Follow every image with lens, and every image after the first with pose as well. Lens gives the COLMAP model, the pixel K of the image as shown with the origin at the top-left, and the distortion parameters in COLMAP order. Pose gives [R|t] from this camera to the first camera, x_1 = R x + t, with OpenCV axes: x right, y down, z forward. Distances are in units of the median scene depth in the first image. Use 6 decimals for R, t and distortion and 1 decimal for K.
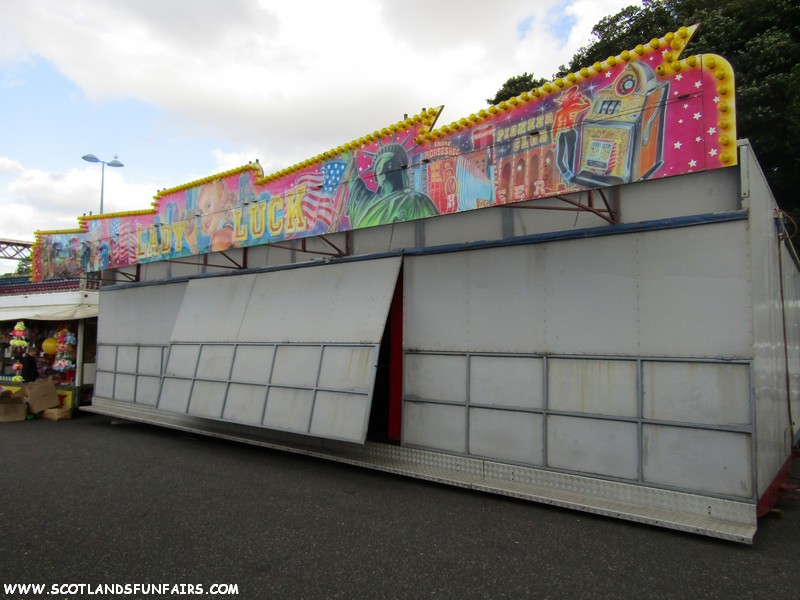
lens RADIAL K [[567.3, 0, 399.9], [0, 567.3, 298.8], [0, 0, 1]] dist [-0.008070, -0.001847]
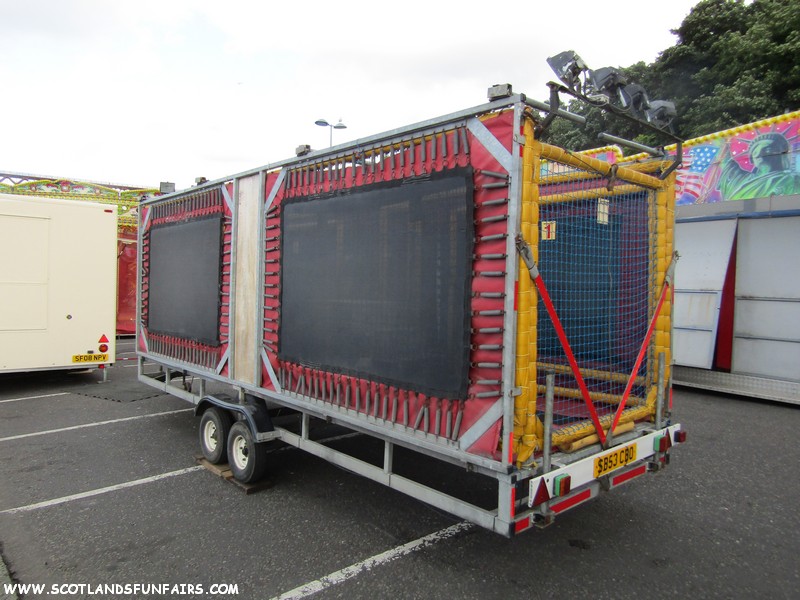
lens RADIAL K [[567.3, 0, 400.1], [0, 567.3, 299.9], [0, 0, 1]] dist [-0.008070, -0.001847]
pose [[0.970967, 0.021880, -0.238211, -0.461125], [0.001980, 0.995039, 0.099466, -0.028687], [0.239206, -0.097049, 0.966107, -0.401550]]
